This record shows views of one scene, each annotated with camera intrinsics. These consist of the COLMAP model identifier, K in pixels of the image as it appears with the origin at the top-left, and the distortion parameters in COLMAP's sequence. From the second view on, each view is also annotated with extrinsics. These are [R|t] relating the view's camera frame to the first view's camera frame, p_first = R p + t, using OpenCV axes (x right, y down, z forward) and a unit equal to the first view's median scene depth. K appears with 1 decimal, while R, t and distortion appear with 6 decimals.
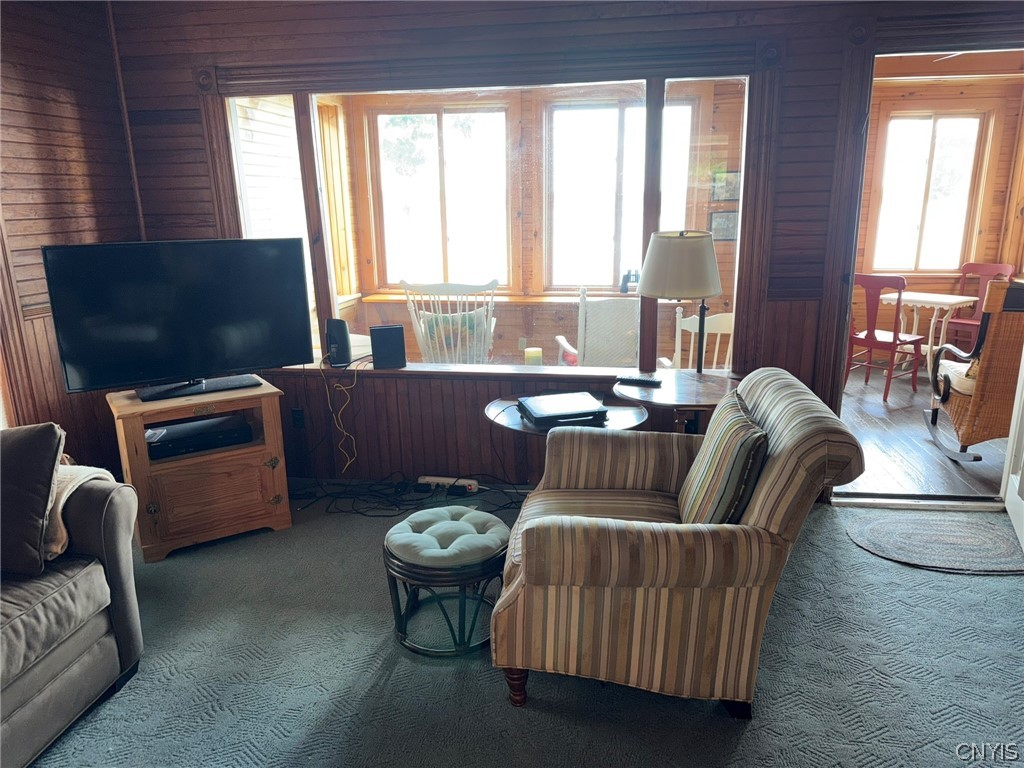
lens RADIAL K [[713.4, 0, 517.8], [0, 713.4, 393.8], [0, 0, 1]] dist [0.028038, -0.043359]
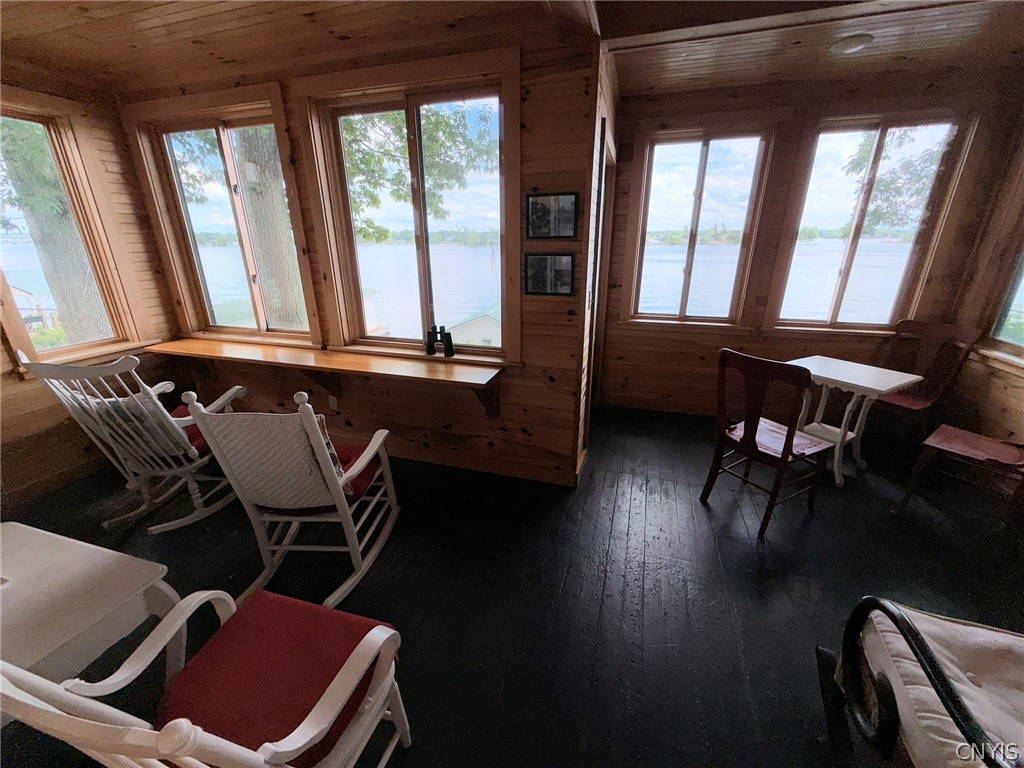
lens RADIAL K [[404.8, 0, 512.1], [0, 404.8, 392.7], [0, 0, 1]] dist [-0.002510, 0.000024]
pose [[0.988210, 0.058562, -0.141463, 0.280750], [-0.045424, 0.994499, 0.094380, -0.132827], [0.146212, -0.086842, 0.985434, 0.516611]]
